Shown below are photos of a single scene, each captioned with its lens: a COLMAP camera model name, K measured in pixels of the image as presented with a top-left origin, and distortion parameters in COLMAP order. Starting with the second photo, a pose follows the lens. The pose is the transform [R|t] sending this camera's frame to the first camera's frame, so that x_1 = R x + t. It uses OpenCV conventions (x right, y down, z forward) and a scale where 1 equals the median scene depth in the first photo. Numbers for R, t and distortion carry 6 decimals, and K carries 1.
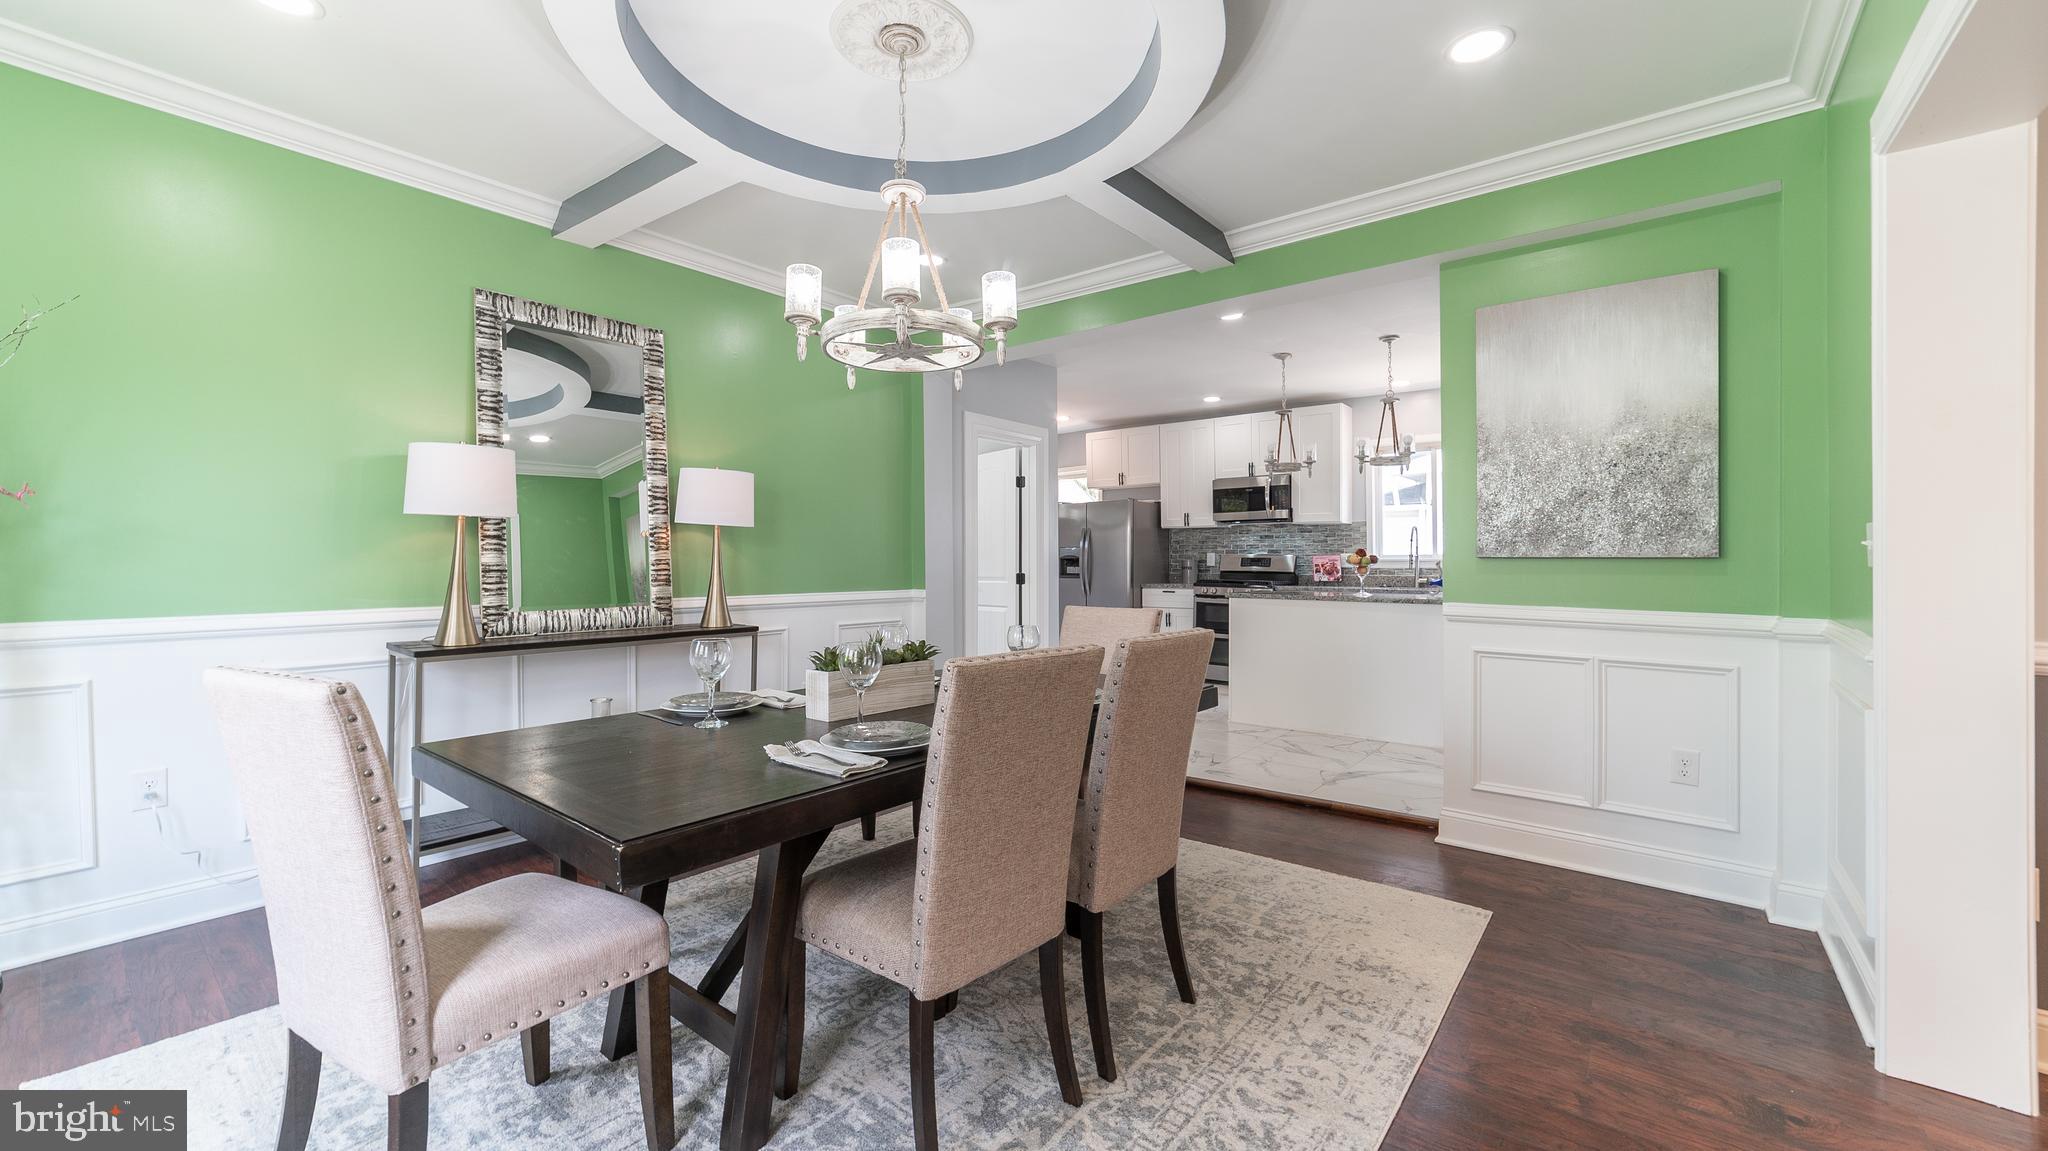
lens RADIAL K [[792.8, 0, 1041.5], [0, 792.8, 562.6], [0, 0, 1]] dist [-0.012323, 0.001014]
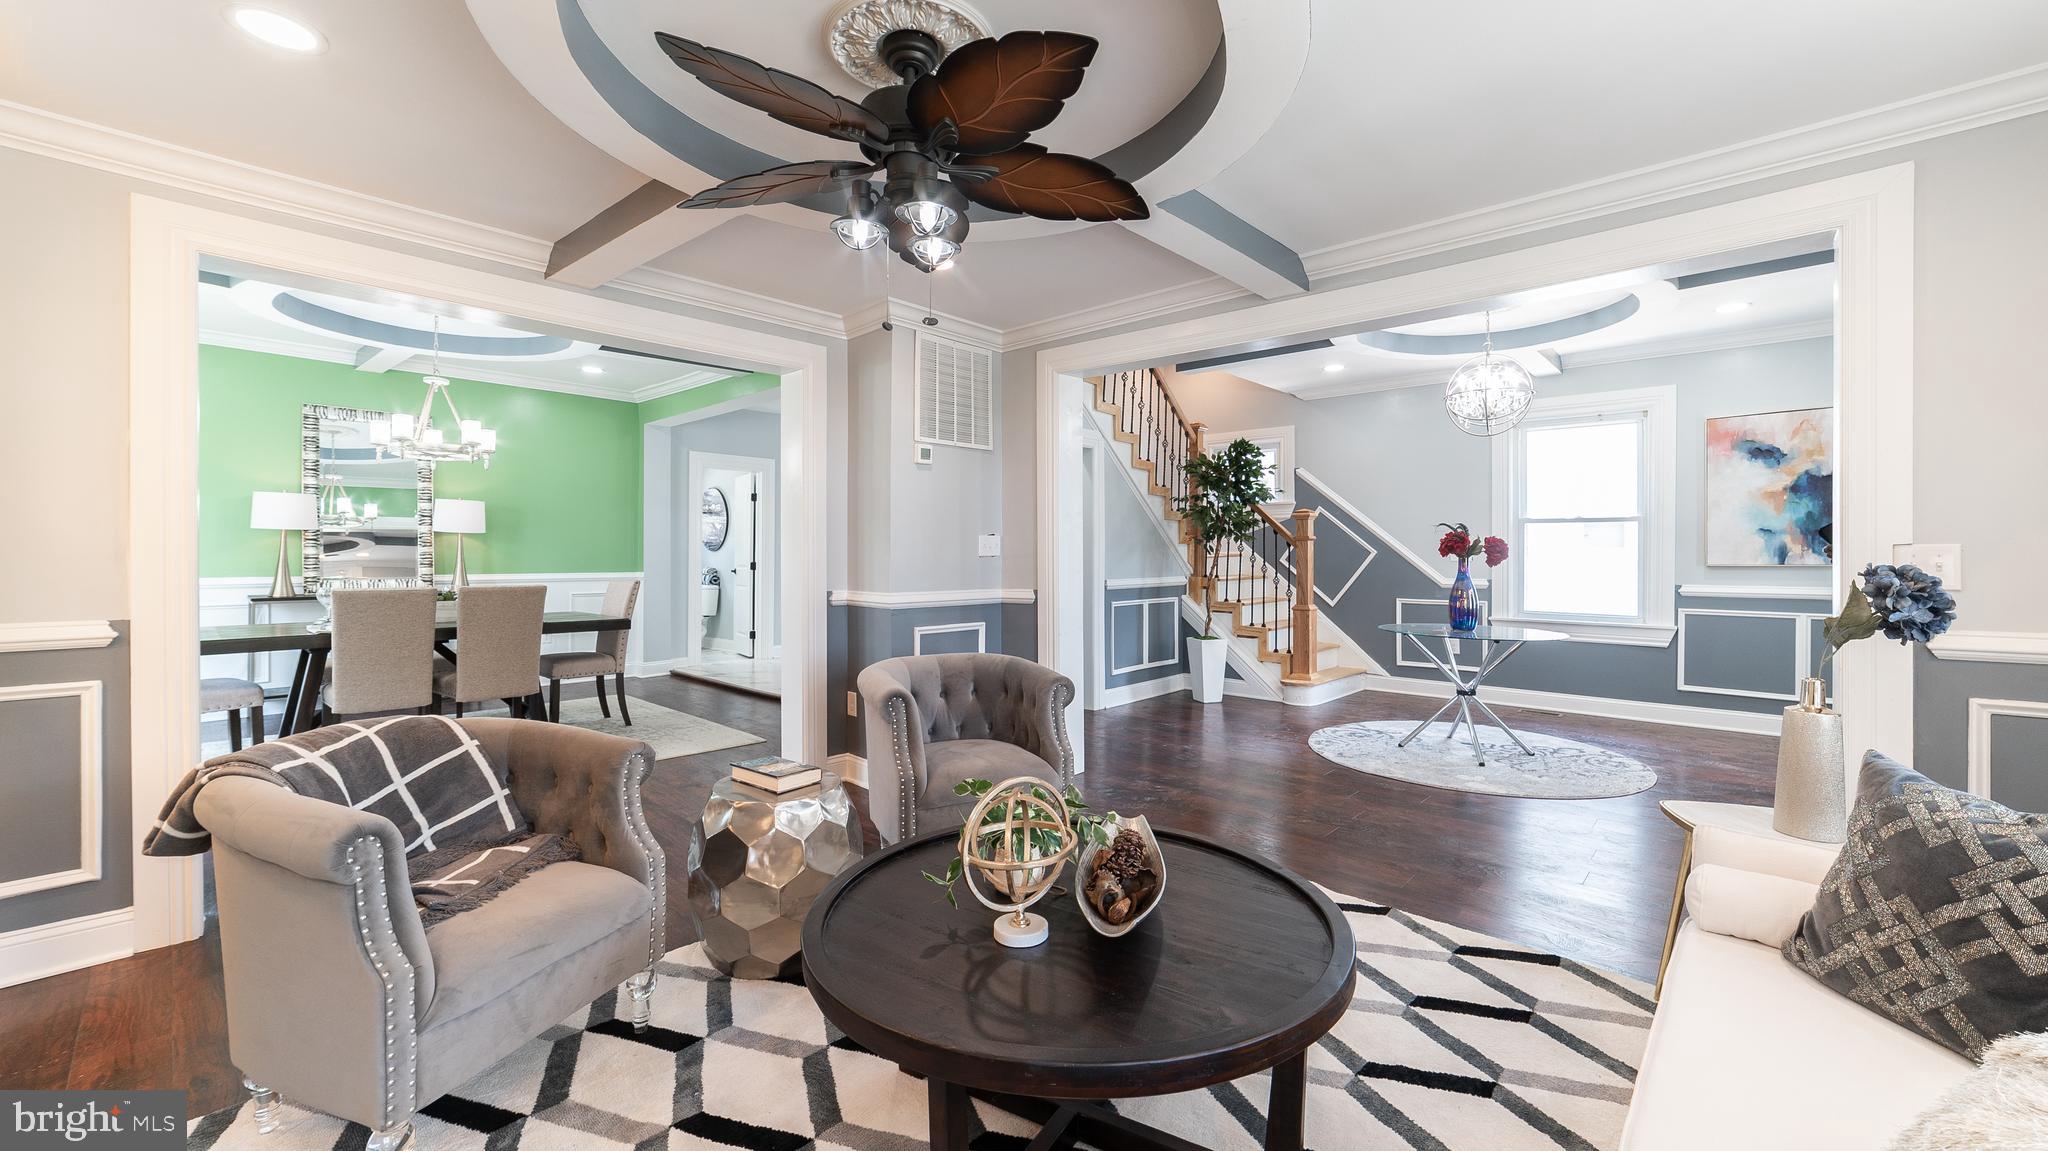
lens RADIAL K [[792.8, 0, 1038.3], [0, 792.8, 550.3], [0, 0, 1]] dist [-0.012323, 0.001014]
pose [[0.998360, 0.004342, -0.057085, 0.415677], [-0.004645, 0.999976, -0.005179, -0.002303], [0.057061, 0.005436, 0.998356, -0.274951]]
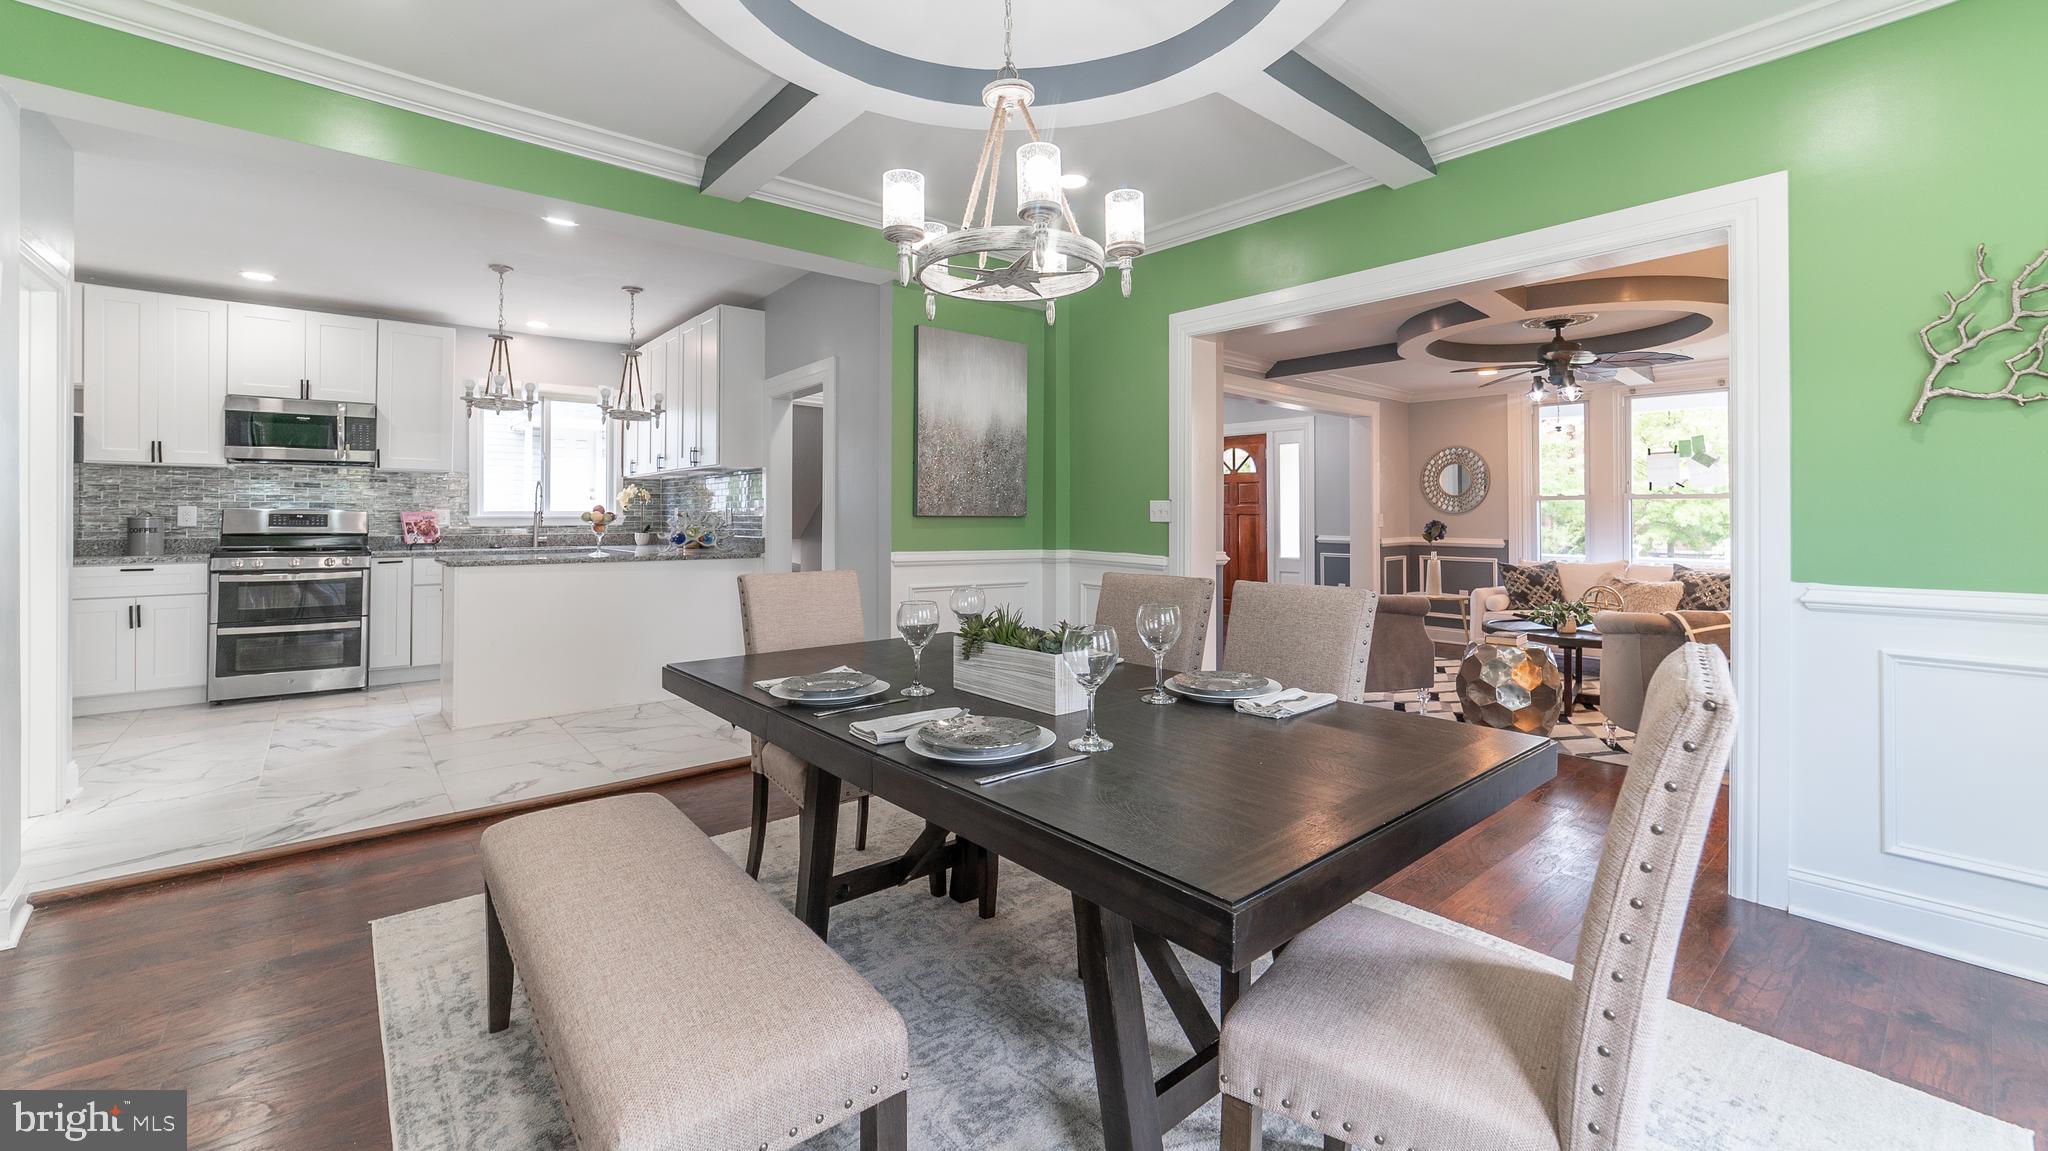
lens RADIAL K [[792.8, 0, 998.8], [0, 792.8, 499.6], [0, 0, 1]] dist [-0.012323, 0.001014]
pose [[0.231817, 0.018535, 0.972583, -0.283502], [0.001671, 0.999809, -0.019453, -0.004315], [-0.972758, 0.006134, 0.231742, 0.241122]]
